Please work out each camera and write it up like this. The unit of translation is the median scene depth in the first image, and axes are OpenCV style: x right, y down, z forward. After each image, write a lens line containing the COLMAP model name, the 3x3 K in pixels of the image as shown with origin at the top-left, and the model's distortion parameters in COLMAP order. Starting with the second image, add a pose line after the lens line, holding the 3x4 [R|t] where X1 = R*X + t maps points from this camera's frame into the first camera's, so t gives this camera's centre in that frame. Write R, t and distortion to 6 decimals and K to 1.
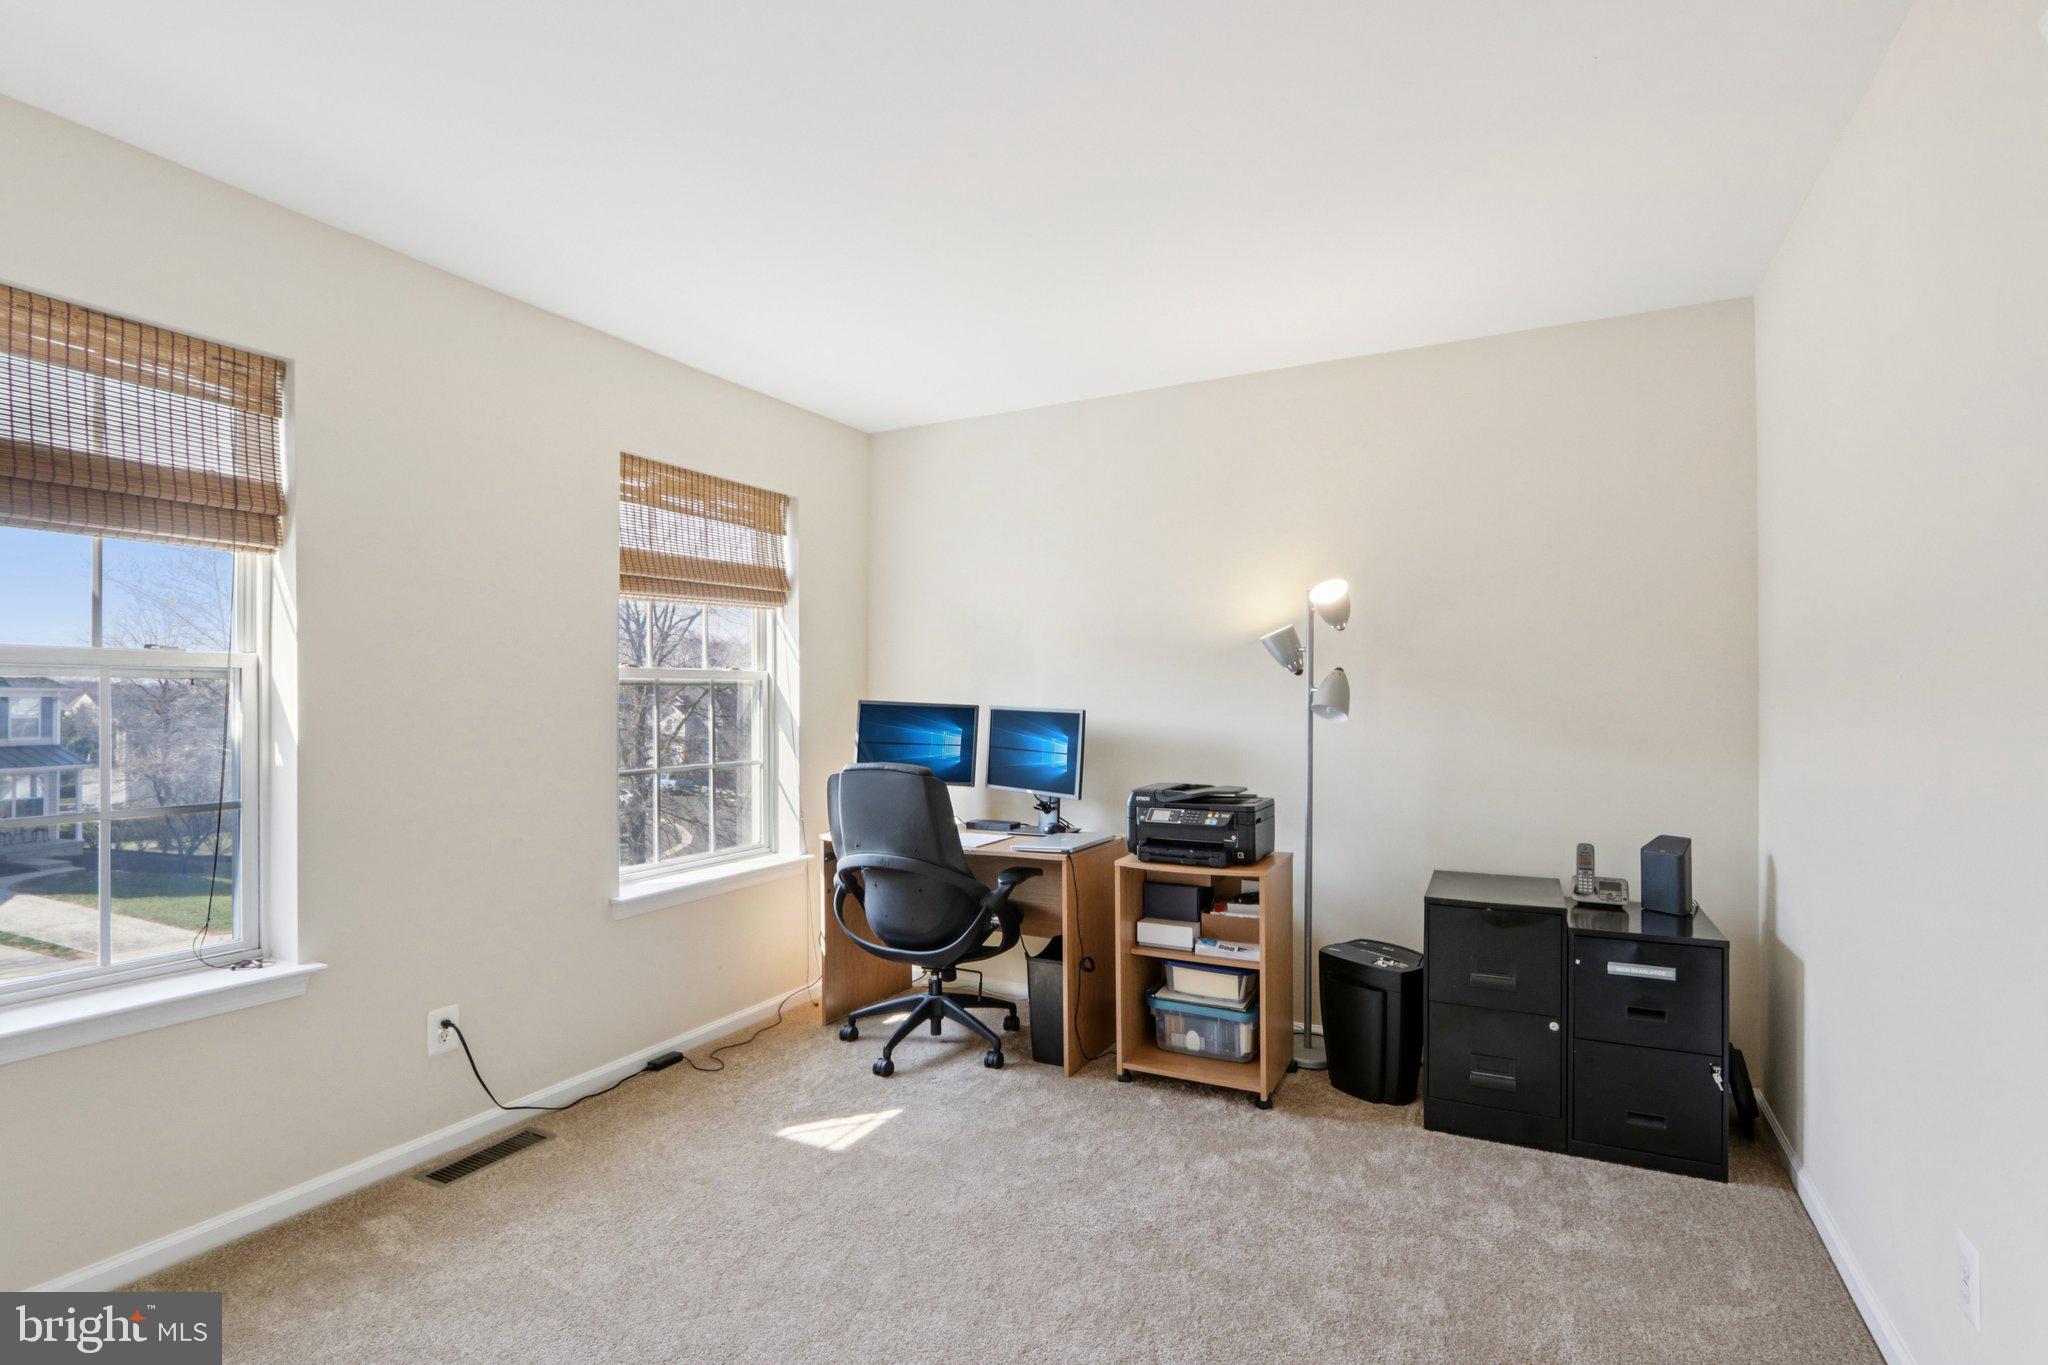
lens RADIAL K [[956.3, 0, 1025.8], [0, 956.3, 697.9], [0, 0, 1]] dist [-0.012099, 0.002098]
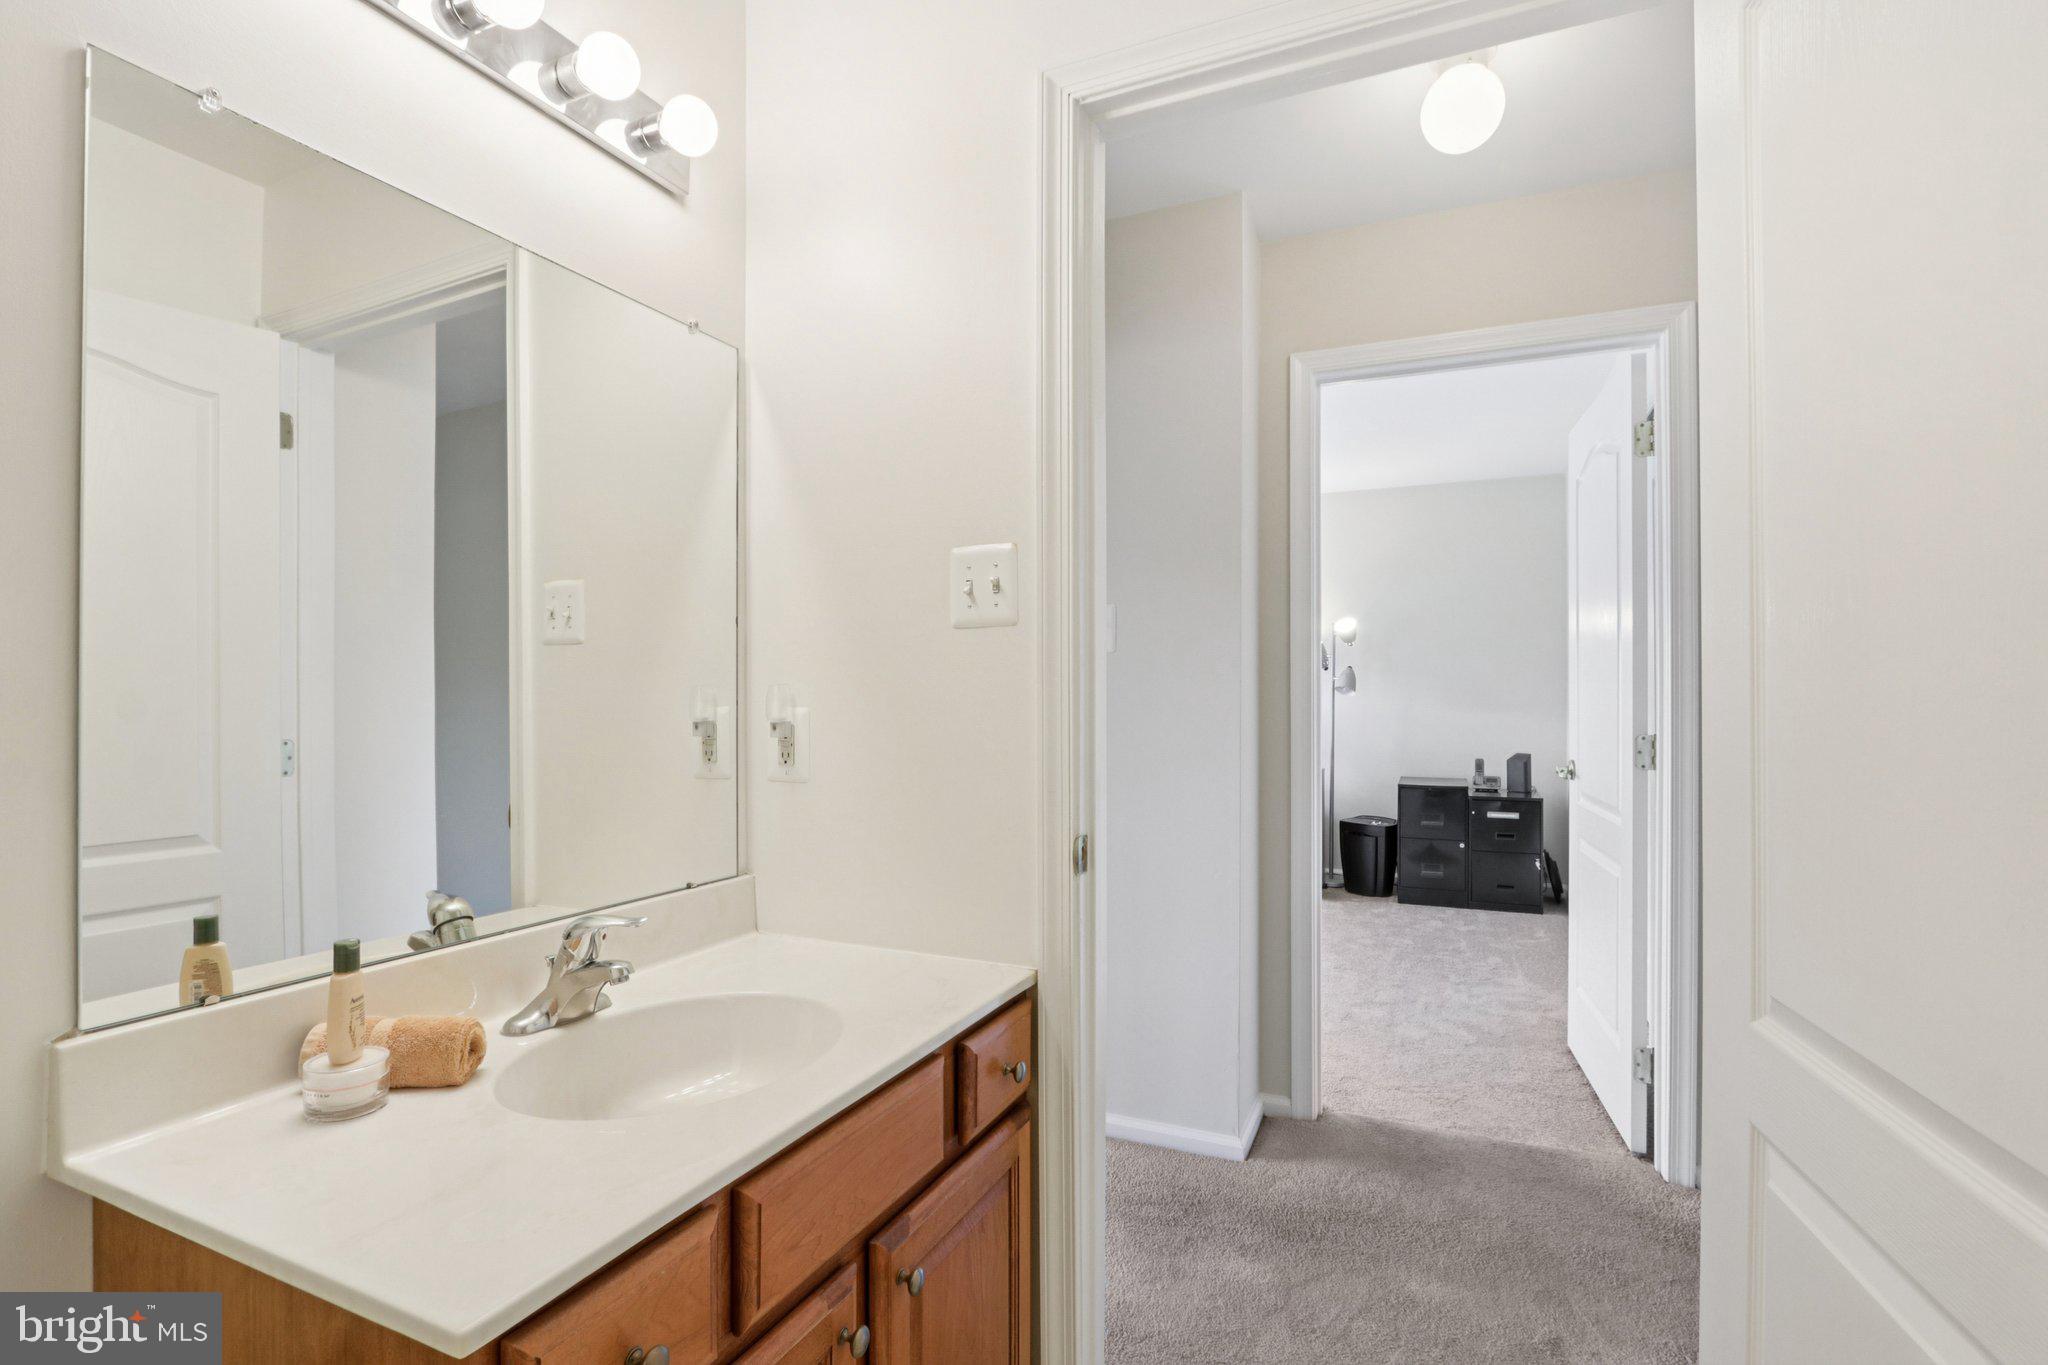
lens RADIAL K [[956.3, 0, 1024.9], [0, 956.3, 678.6], [0, 0, 1]] dist [-0.012099, 0.002098]
pose [[0.998639, -0.000784, 0.052150, -0.429953], [0.001084, 0.999983, -0.005714, 0.002113], [-0.052145, 0.005763, 0.998623, -0.879053]]
